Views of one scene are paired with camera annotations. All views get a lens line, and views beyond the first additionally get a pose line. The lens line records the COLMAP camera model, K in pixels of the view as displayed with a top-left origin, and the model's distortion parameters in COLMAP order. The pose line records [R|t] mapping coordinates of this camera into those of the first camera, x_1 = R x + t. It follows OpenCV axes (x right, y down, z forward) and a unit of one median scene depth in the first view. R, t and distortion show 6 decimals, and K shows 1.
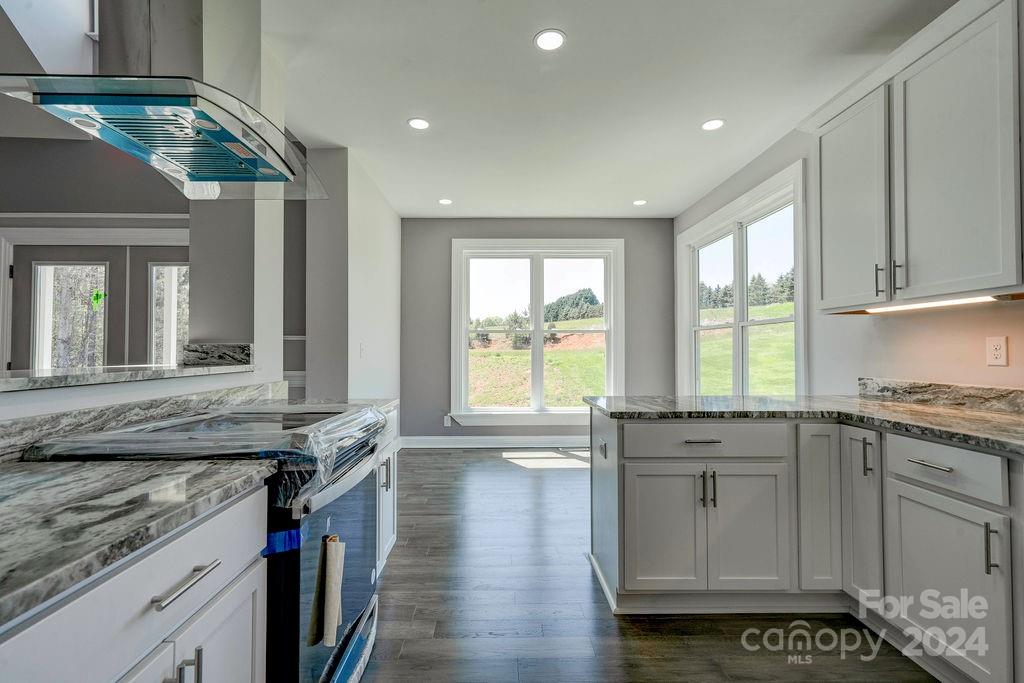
lens RADIAL K [[461.8, 0, 508.6], [0, 461.8, 341.5], [0, 0, 1]] dist [0.001005, 0.006263]
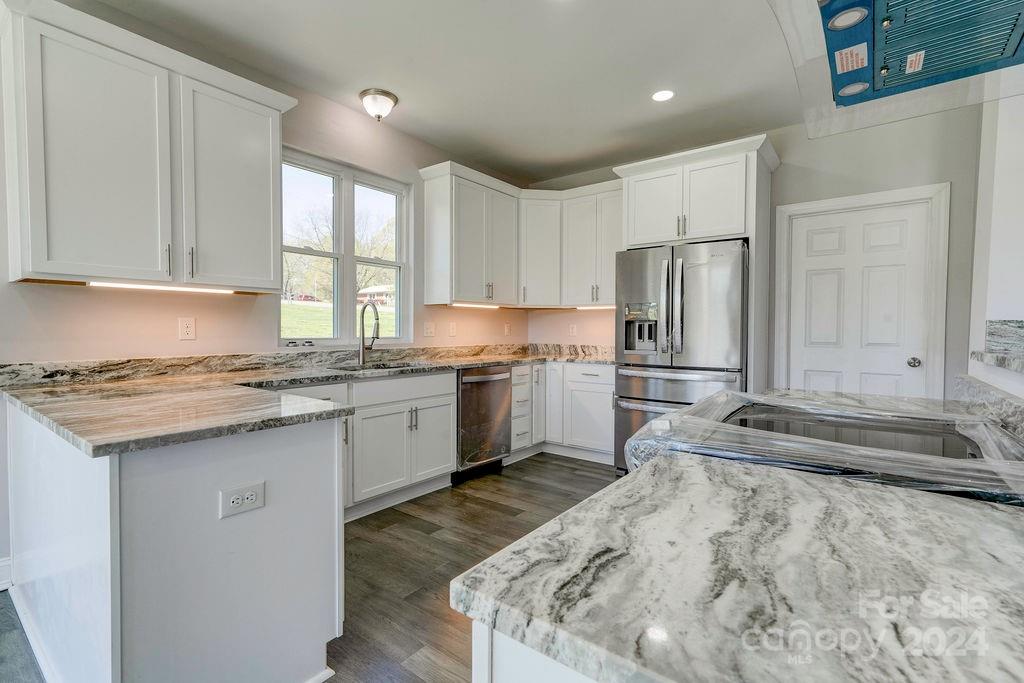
lens RADIAL K [[468.0, 0, 512.0], [0, 468.0, 341.5], [0, 0, 1]] dist [0.000589, 0.000370]
pose [[-0.785255, -0.019618, 0.618862, -0.463724], [-0.013096, 0.999801, 0.015077, 0.024090], [-0.619034, 0.003734, -0.785355, 1.397153]]
